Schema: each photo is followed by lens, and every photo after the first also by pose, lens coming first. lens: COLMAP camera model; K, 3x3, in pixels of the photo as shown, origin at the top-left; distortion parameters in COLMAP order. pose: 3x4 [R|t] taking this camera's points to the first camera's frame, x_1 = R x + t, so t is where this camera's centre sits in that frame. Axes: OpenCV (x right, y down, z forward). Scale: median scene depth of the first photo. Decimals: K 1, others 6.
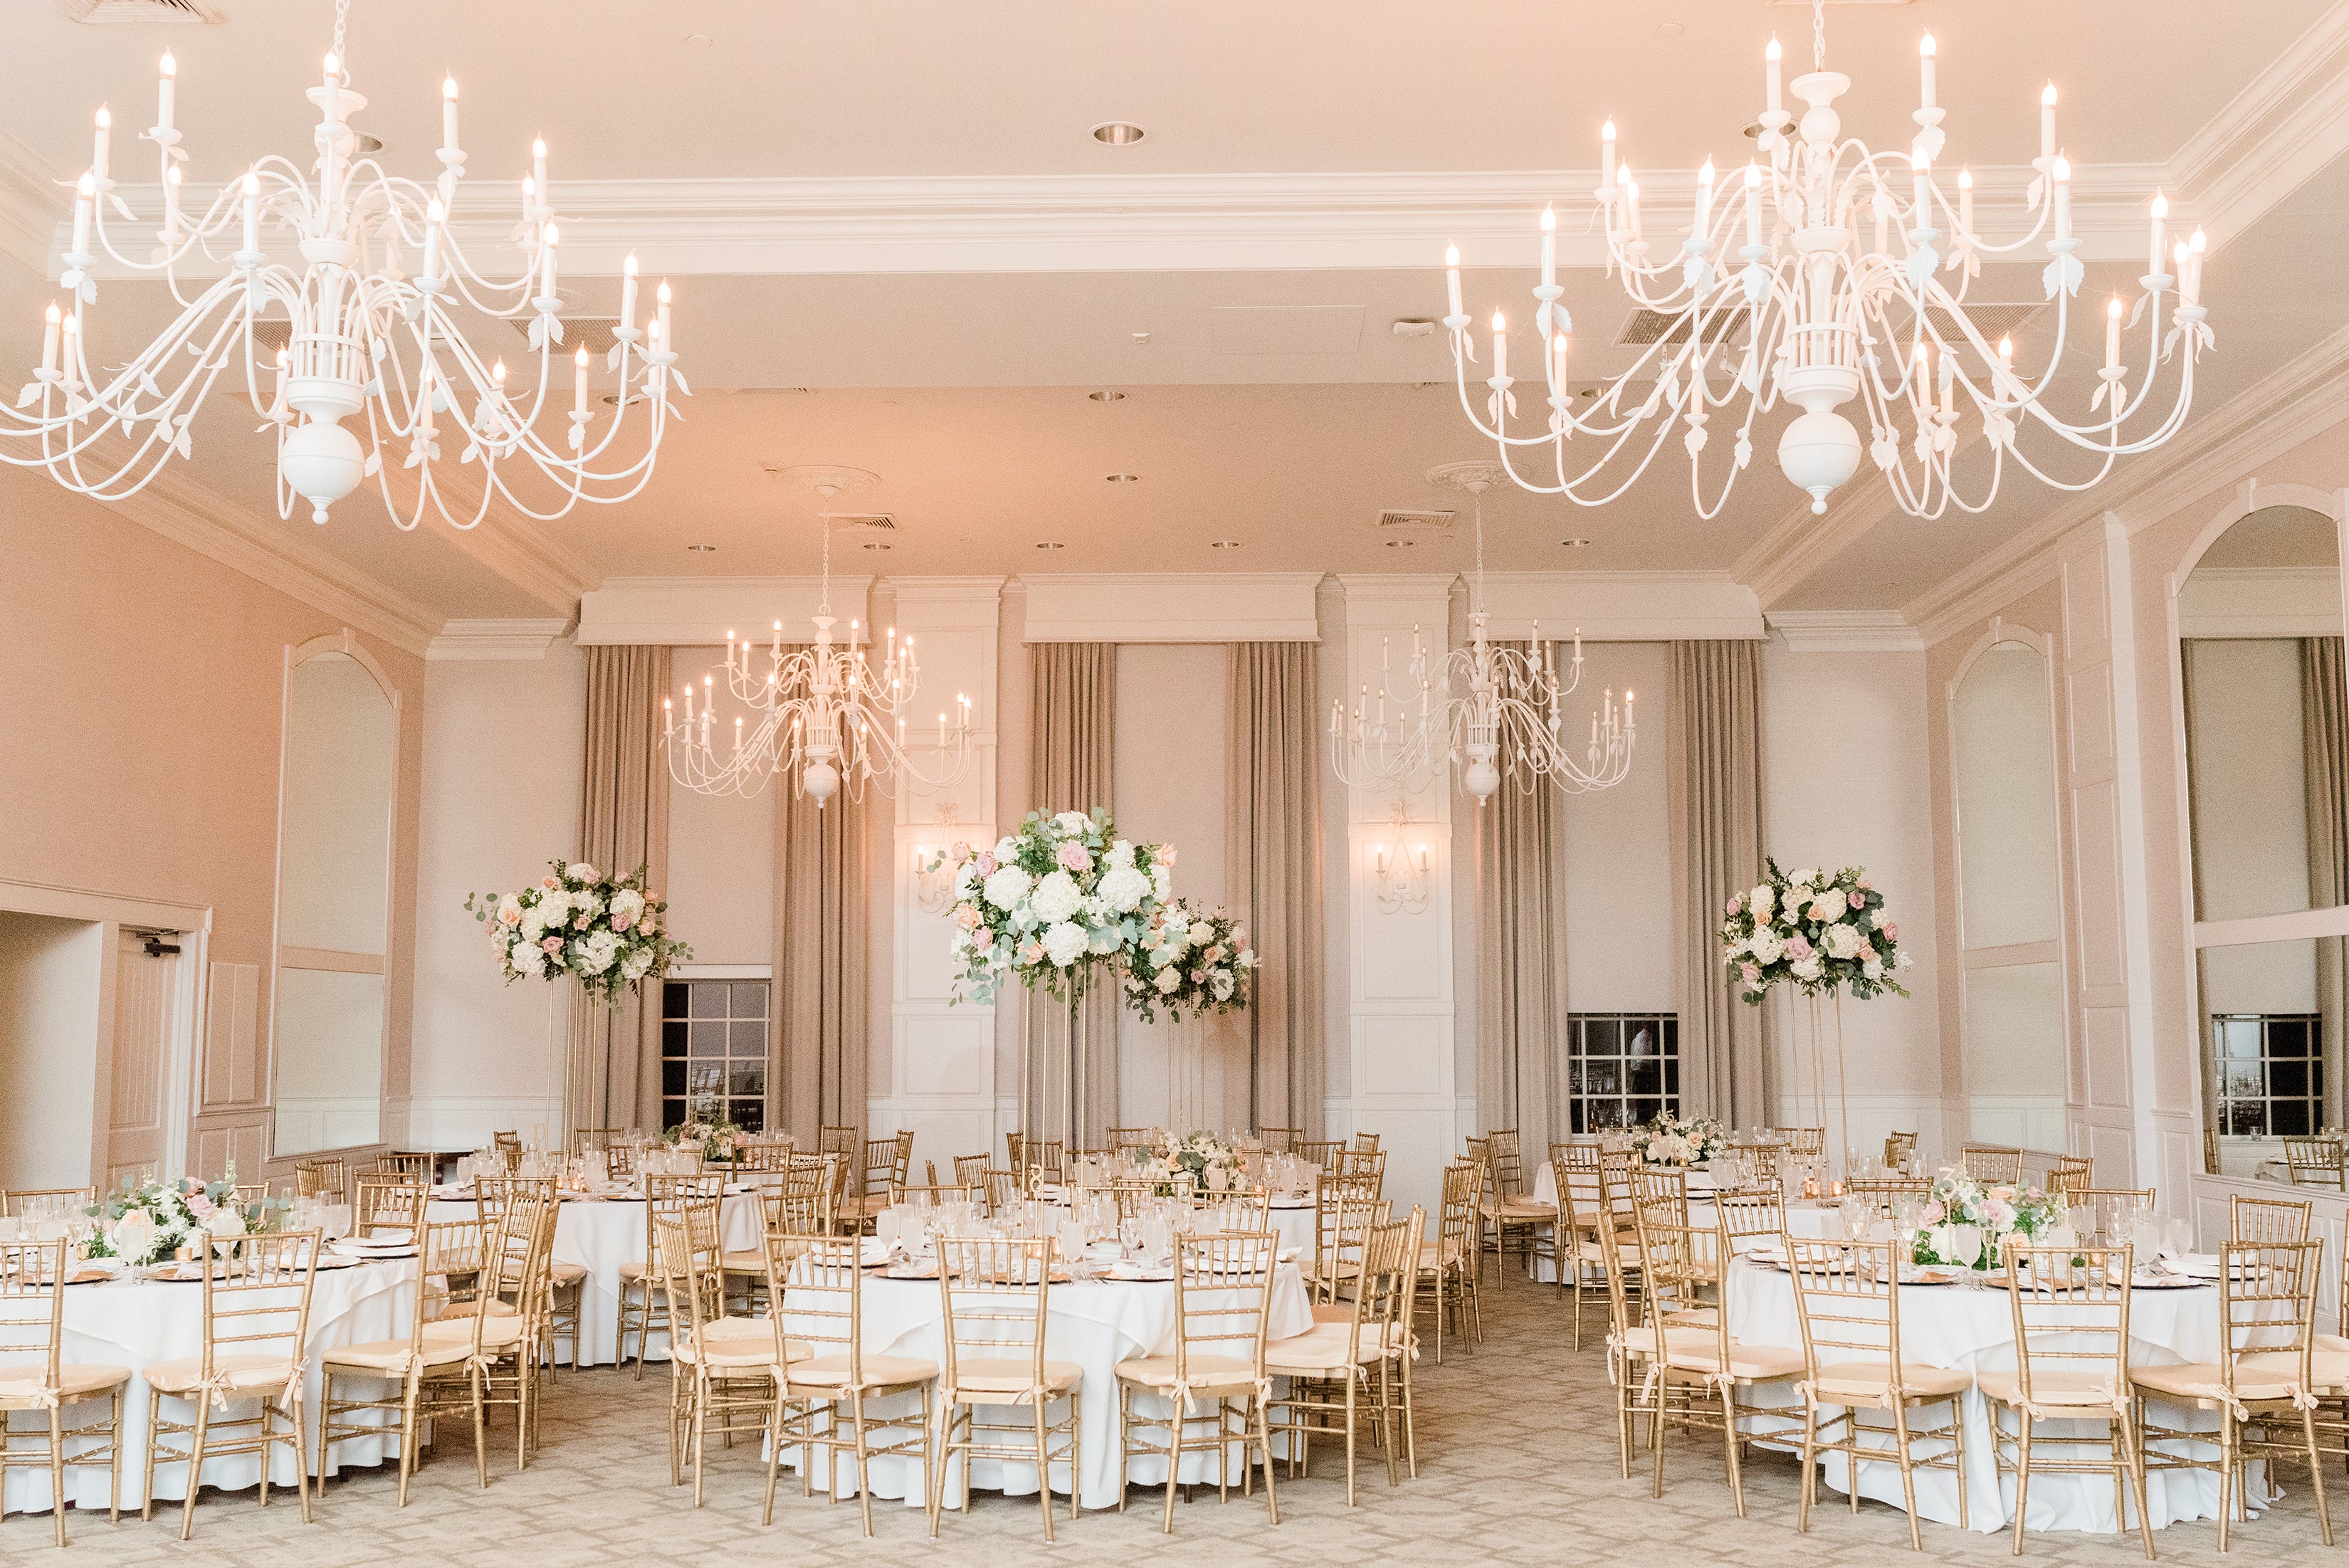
lens RADIAL K [[2281.3, 0, 1174.5], [0, 2281.3, 784.0], [0, 0, 1]] dist [0.006225, 0.002287]
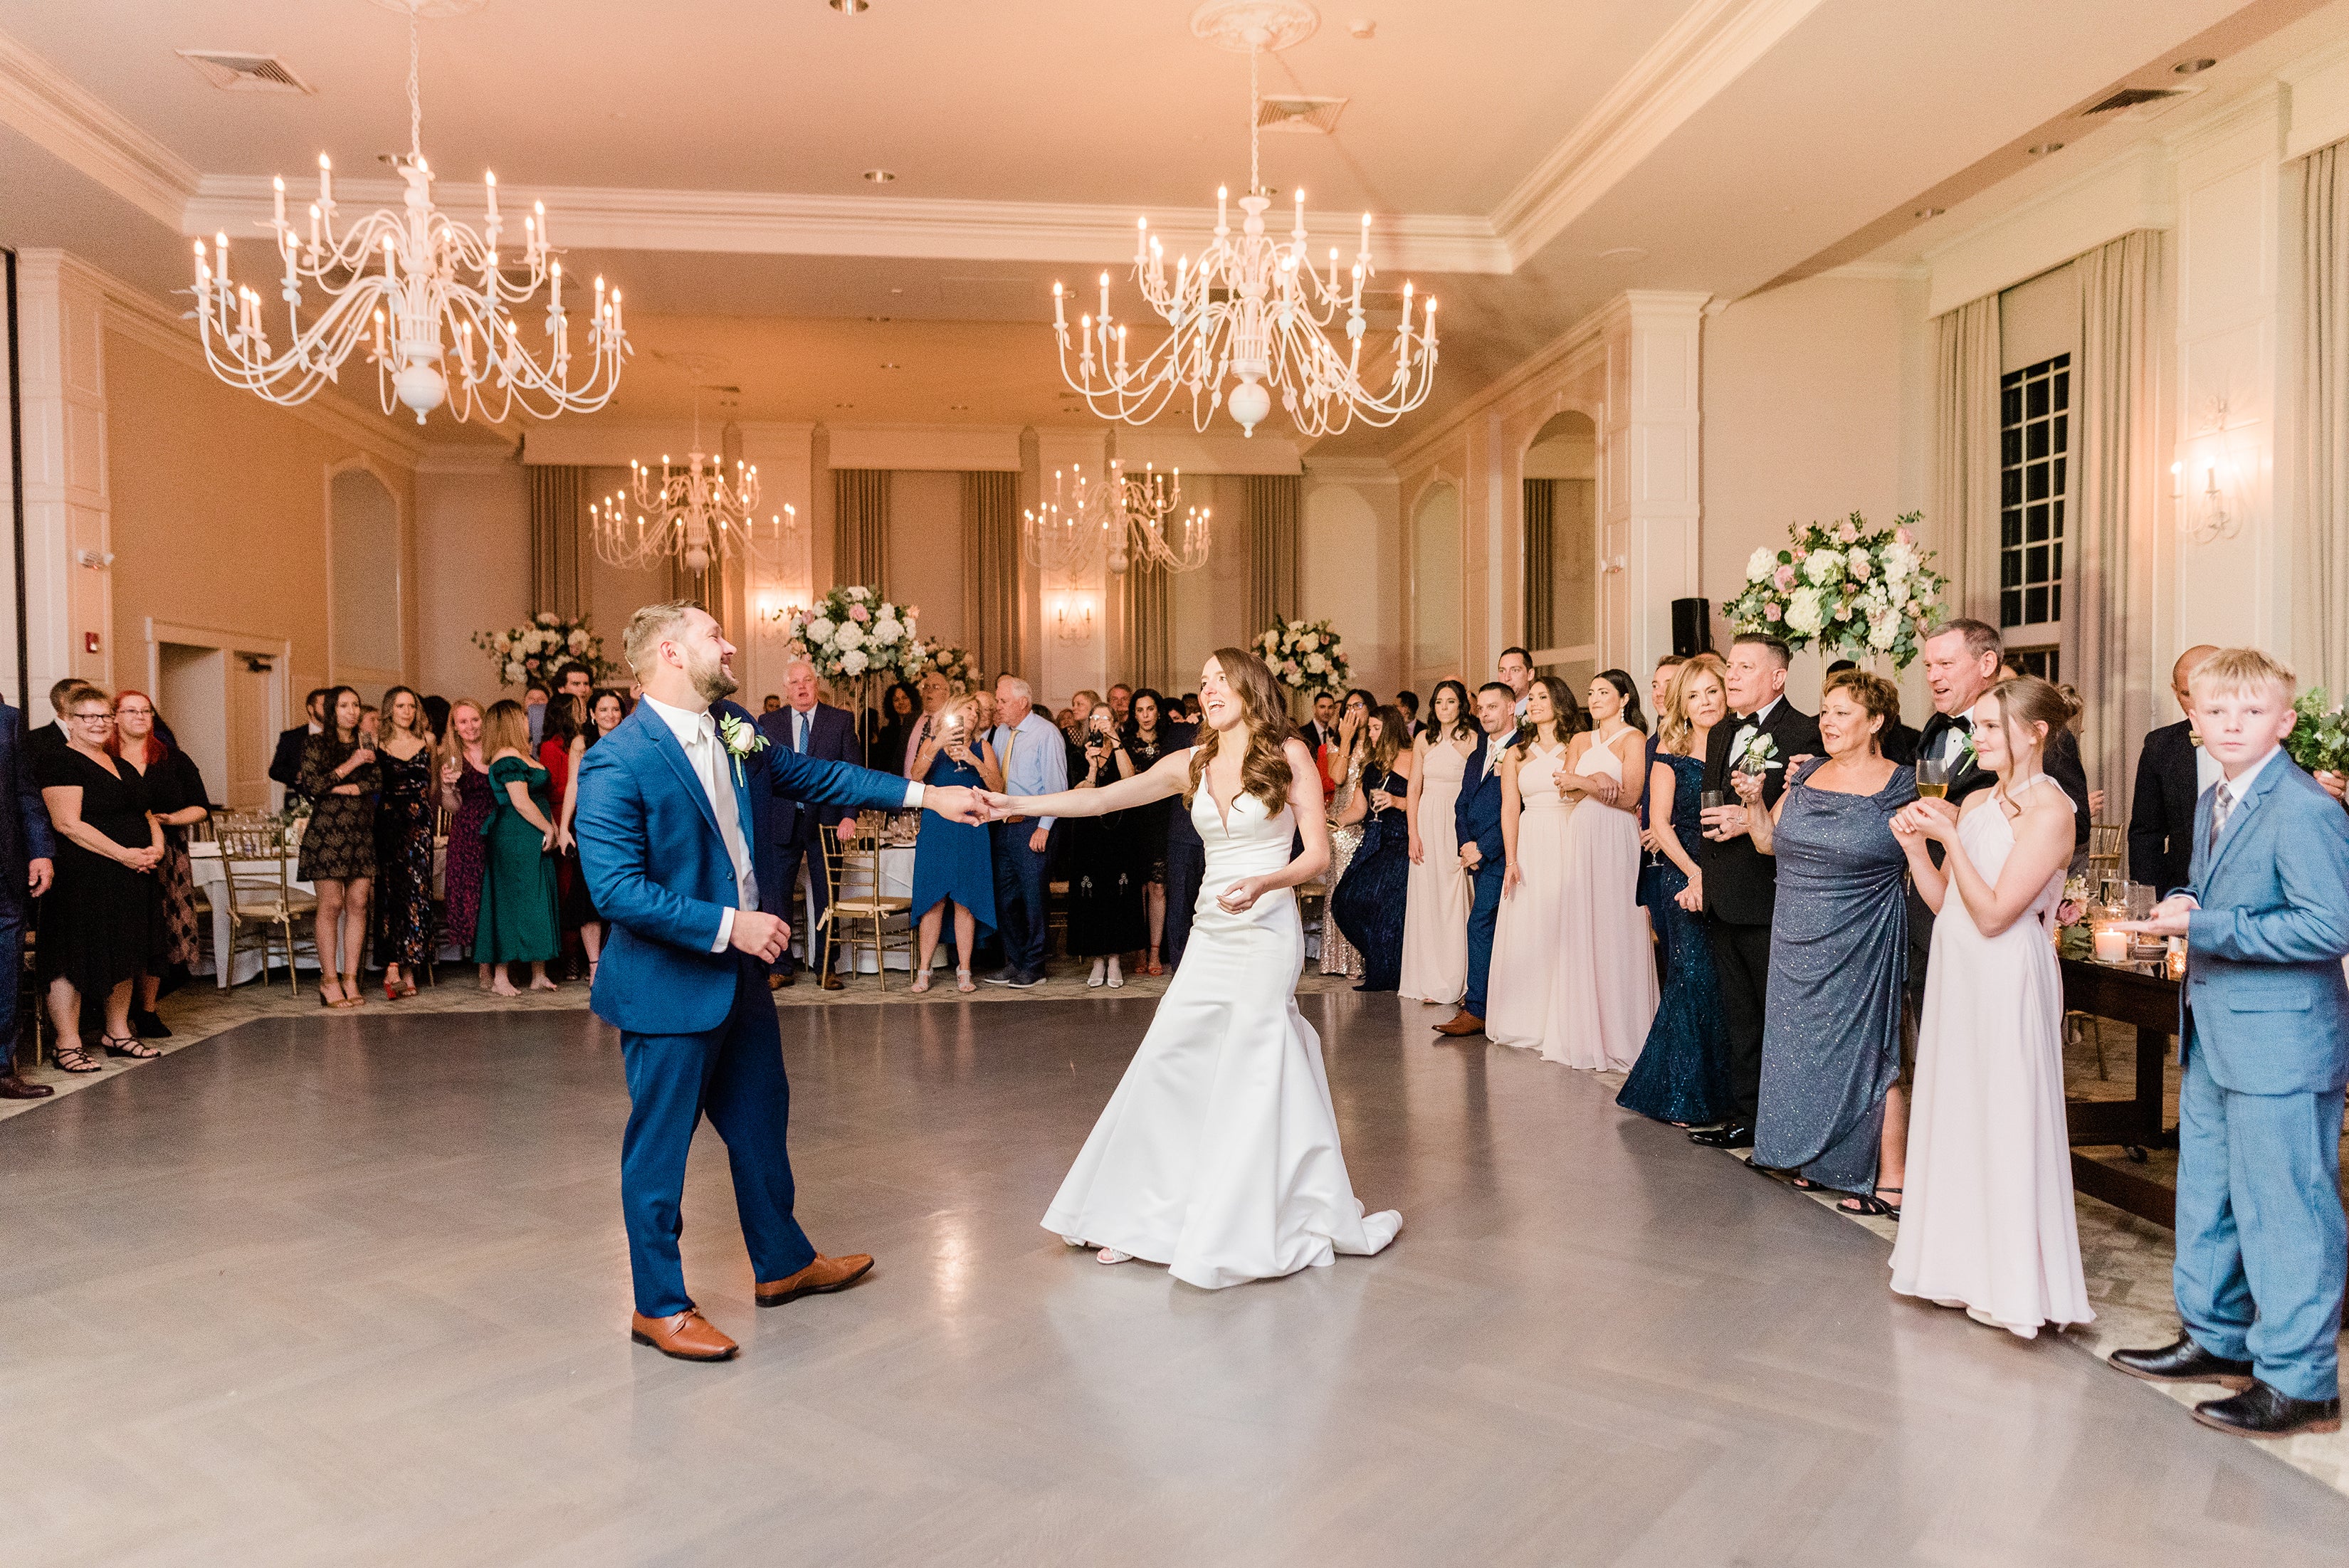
lens RADIAL K [[1590.3, 0, 1172.8], [0, 1590.3, 802.3], [0, 0, 1]] dist [-0.007676, -0.000891]
pose [[0.989786, -0.010689, 0.142157, 0.013381], [-0.011300, 0.988165, 0.152979, -0.009485], [-0.142110, -0.153022, 0.977951, -0.170810]]
